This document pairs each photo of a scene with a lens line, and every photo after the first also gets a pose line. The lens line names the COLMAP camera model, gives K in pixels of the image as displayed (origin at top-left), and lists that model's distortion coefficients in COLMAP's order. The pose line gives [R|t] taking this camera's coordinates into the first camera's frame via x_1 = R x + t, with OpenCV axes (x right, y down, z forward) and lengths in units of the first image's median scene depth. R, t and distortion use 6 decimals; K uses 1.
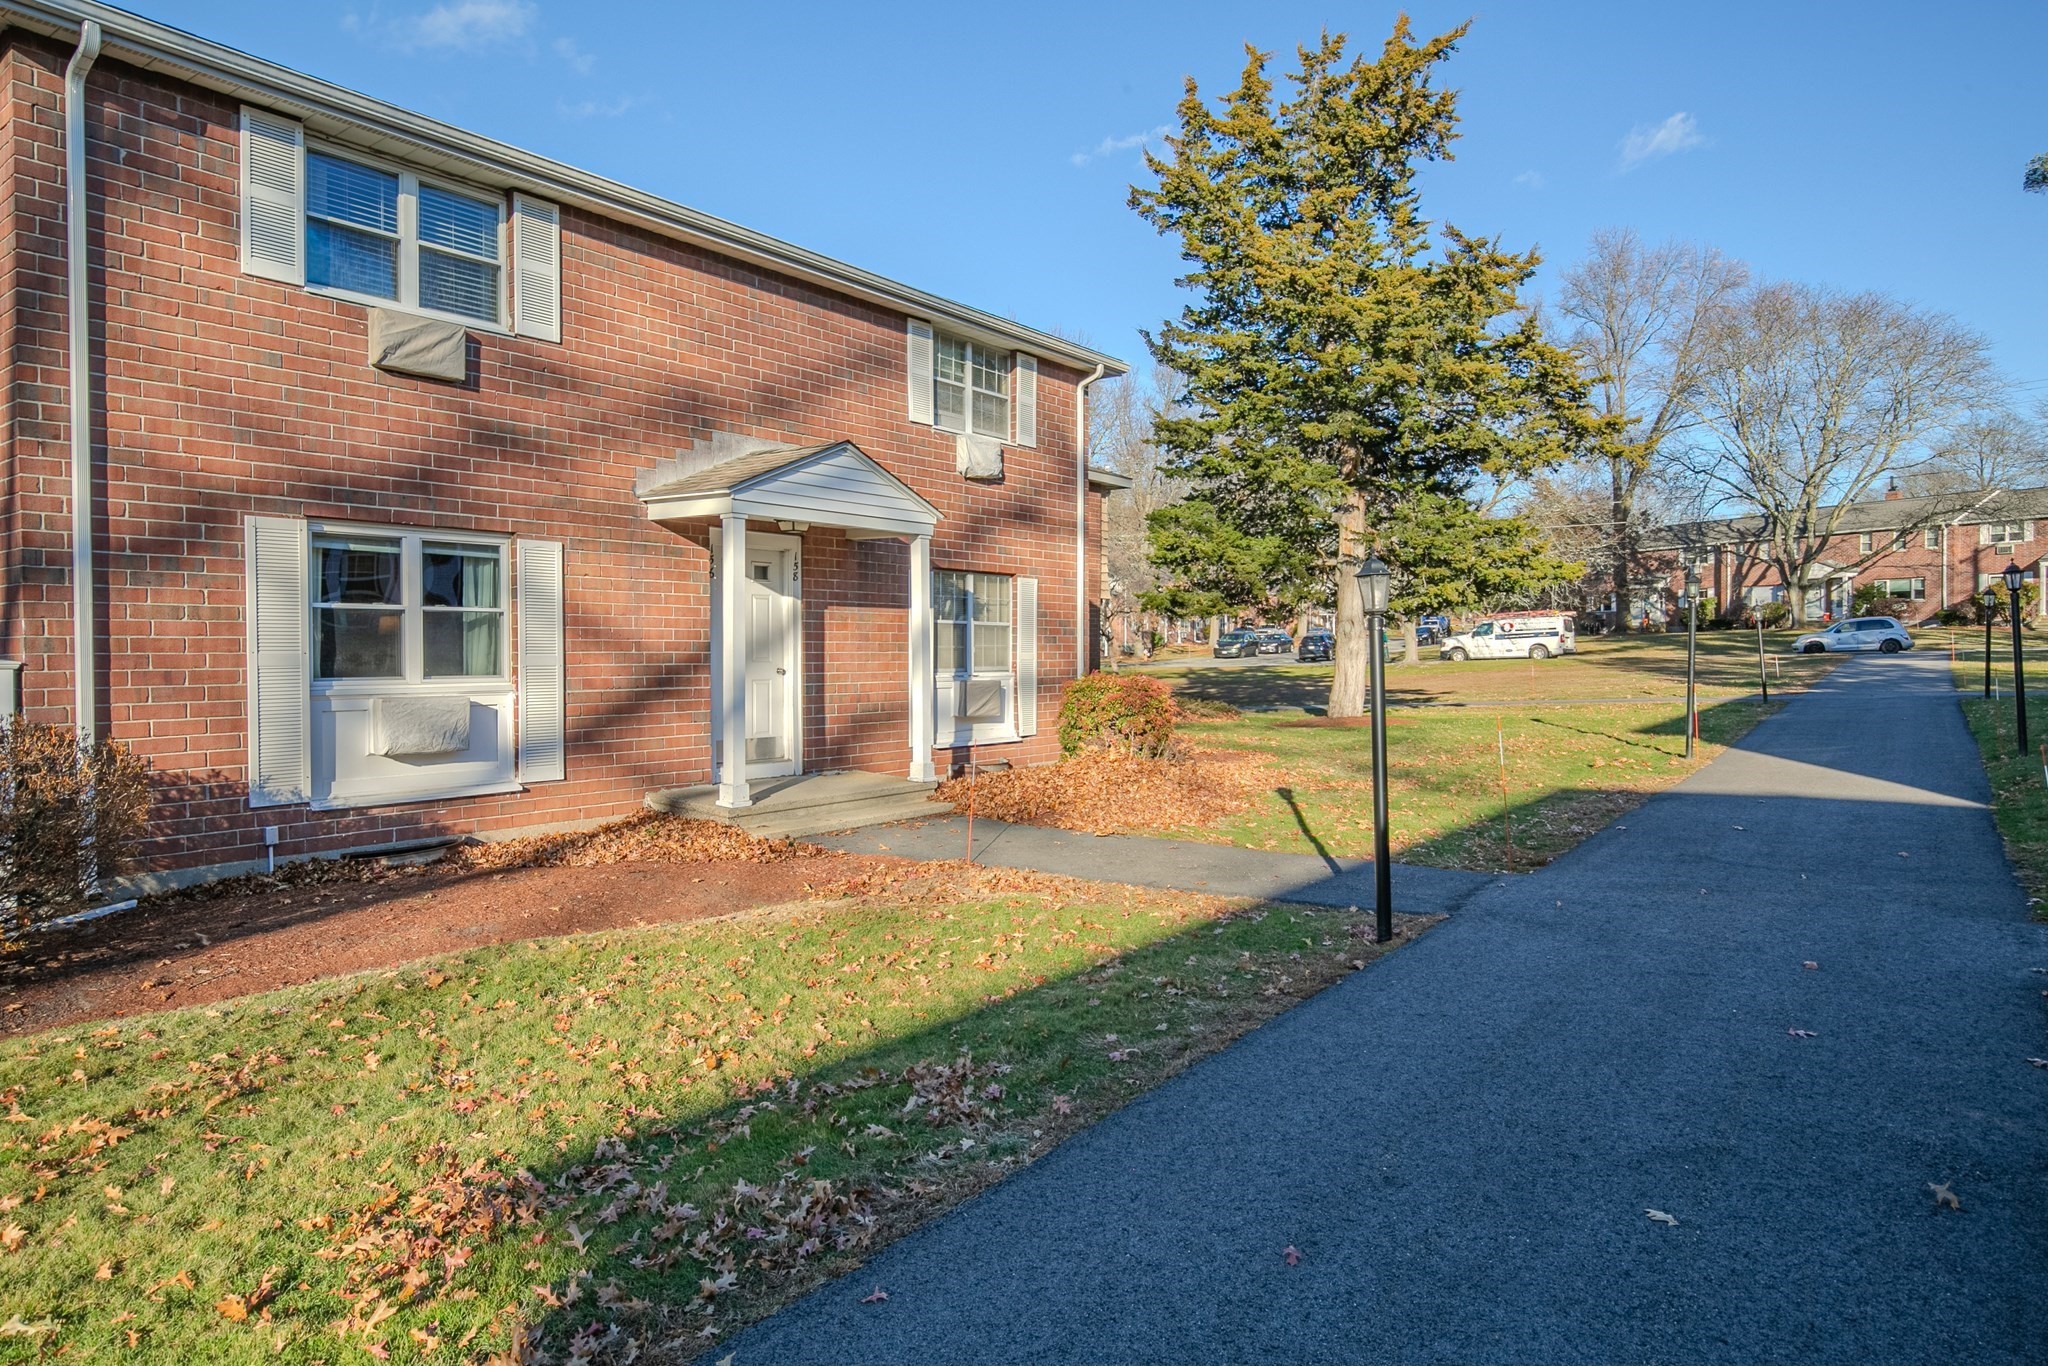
lens RADIAL K [[1288.5, 0, 1015.3], [0, 1288.5, 668.5], [0, 0, 1]] dist [0.001601, -0.000728]
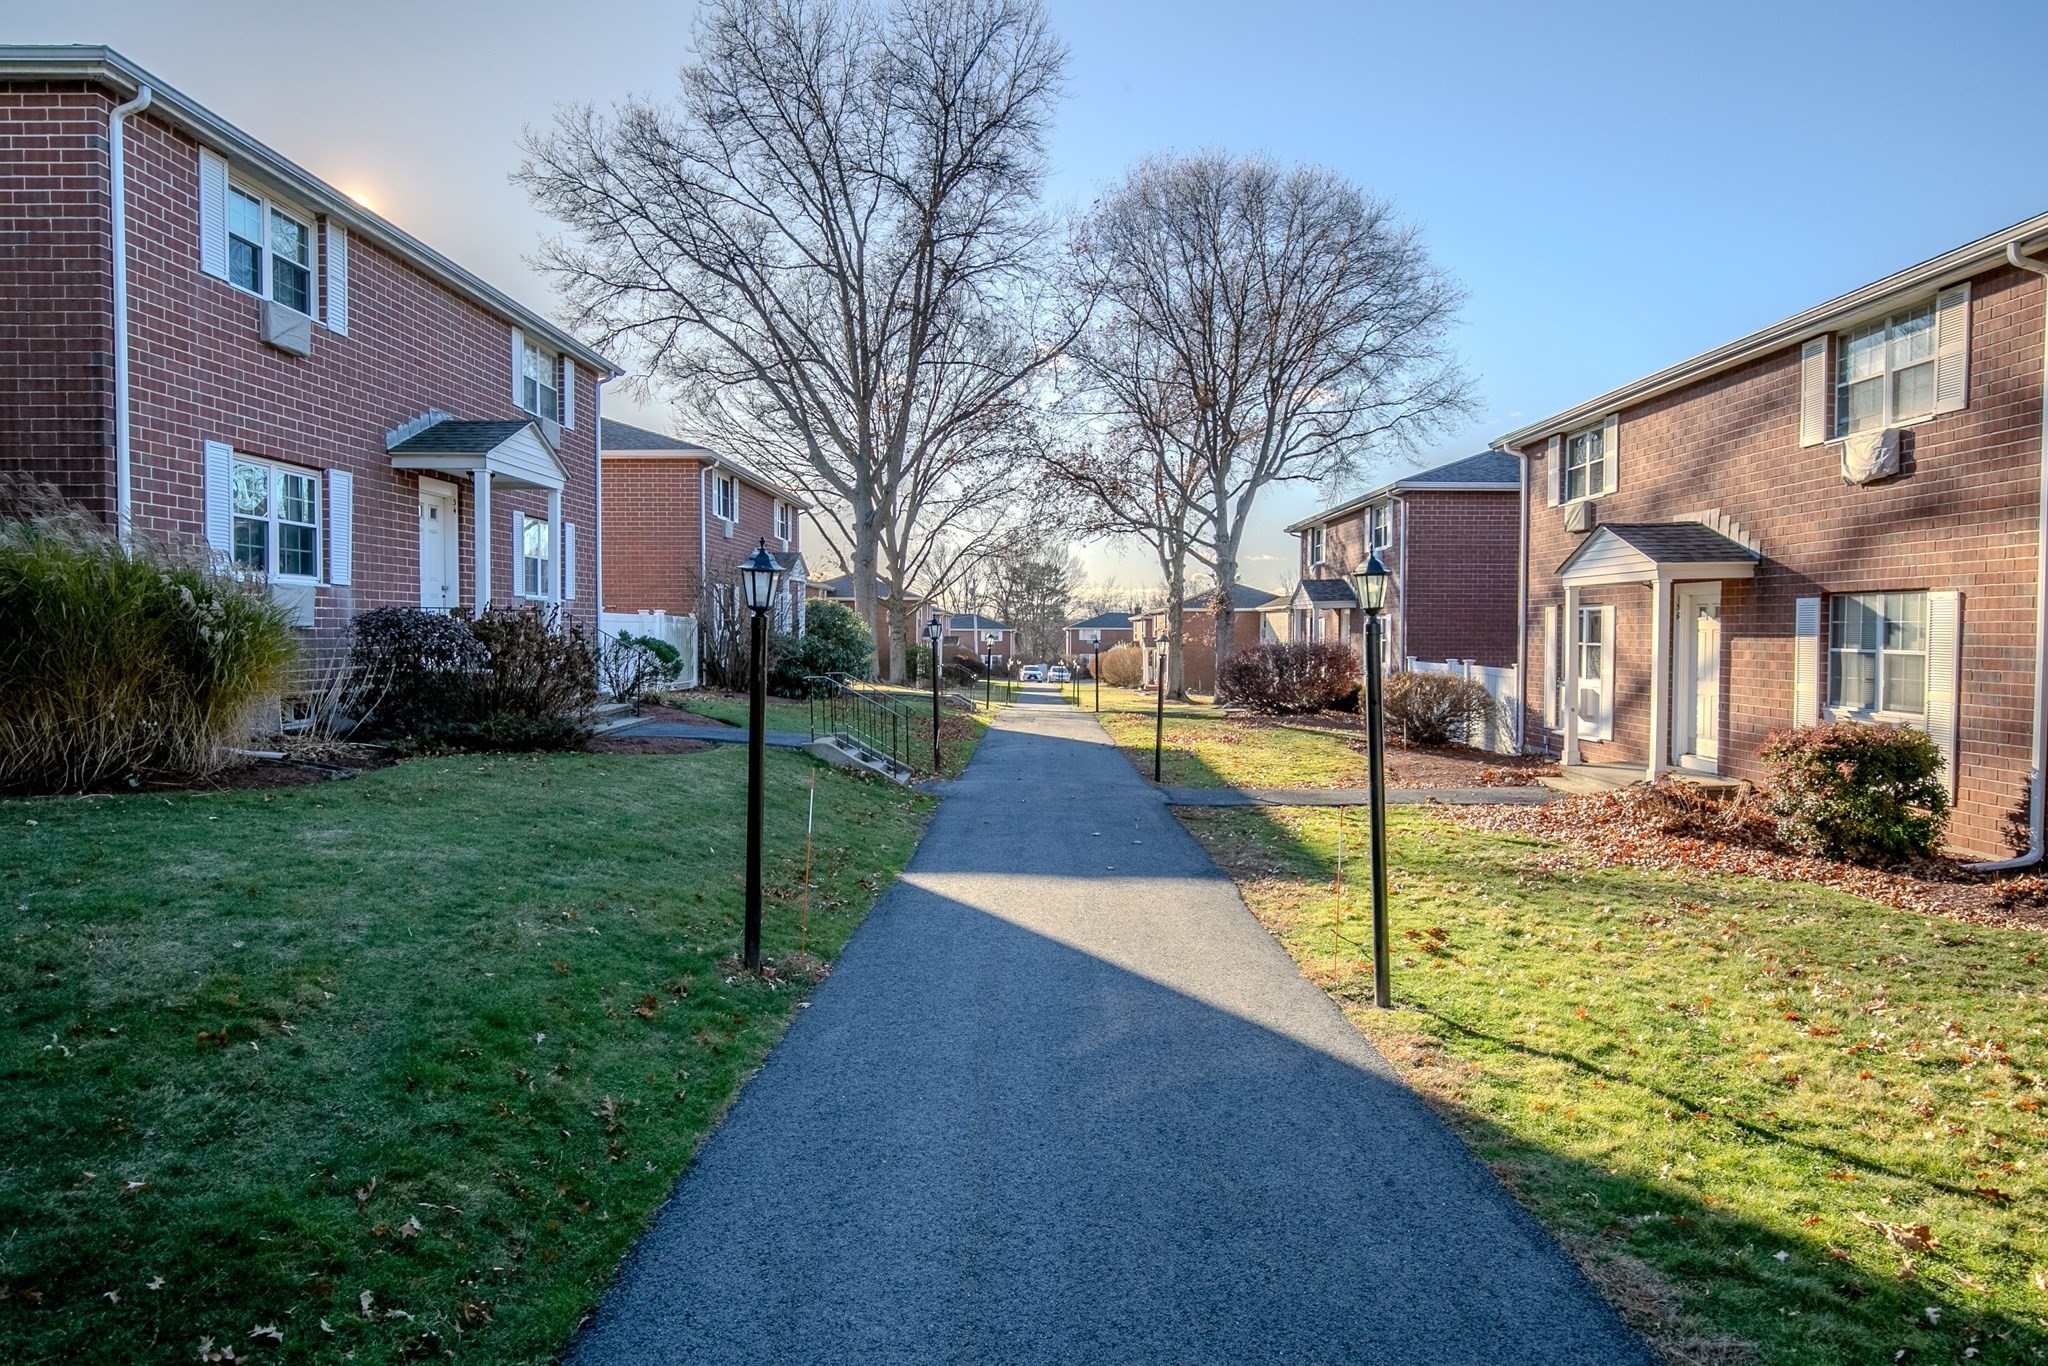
lens RADIAL K [[1288.5, 0, 1015.3], [0, 1288.5, 668.5], [0, 0, 1]] dist [0.001601, -0.000728]
pose [[-0.812855, 0.002021, -0.582463, 1.065123], [-0.026871, 0.998799, 0.040966, -0.050689], [0.581846, 0.048951, -0.811824, 1.572225]]
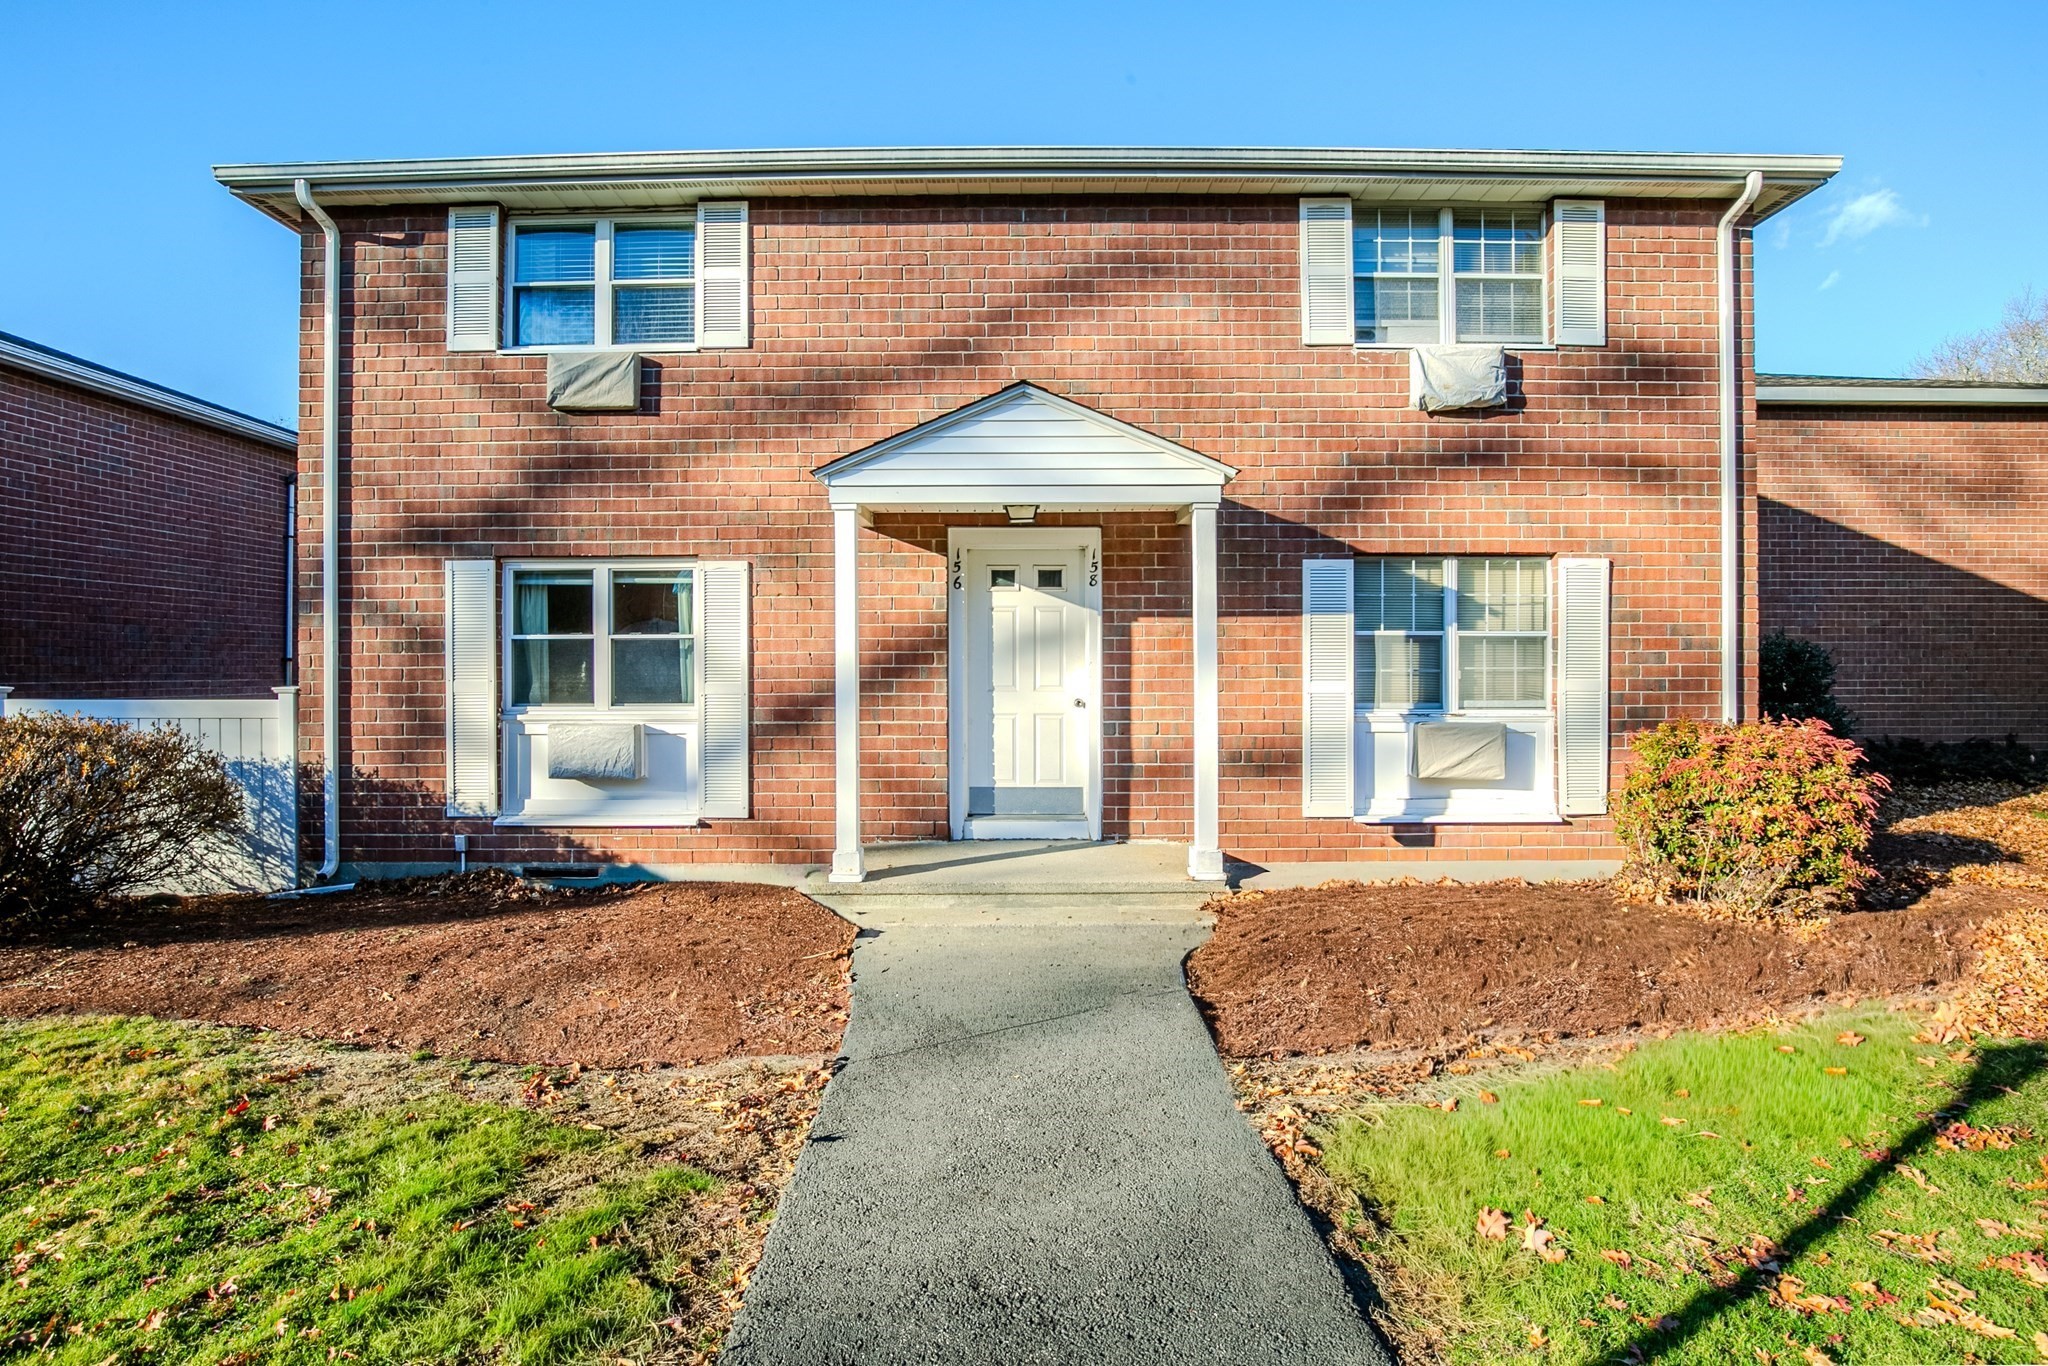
lens RADIAL K [[1220.8, 0, 1024.0], [0, 1220.8, 683.0], [0, 0, 1]] dist [-0.042236, -0.000303]
pose [[0.582215, 0.001948, -0.813033, 0.393313], [-0.008663, 0.999955, -0.003807, -0.007304], [0.812989, 0.009260, 0.582206, 0.542000]]
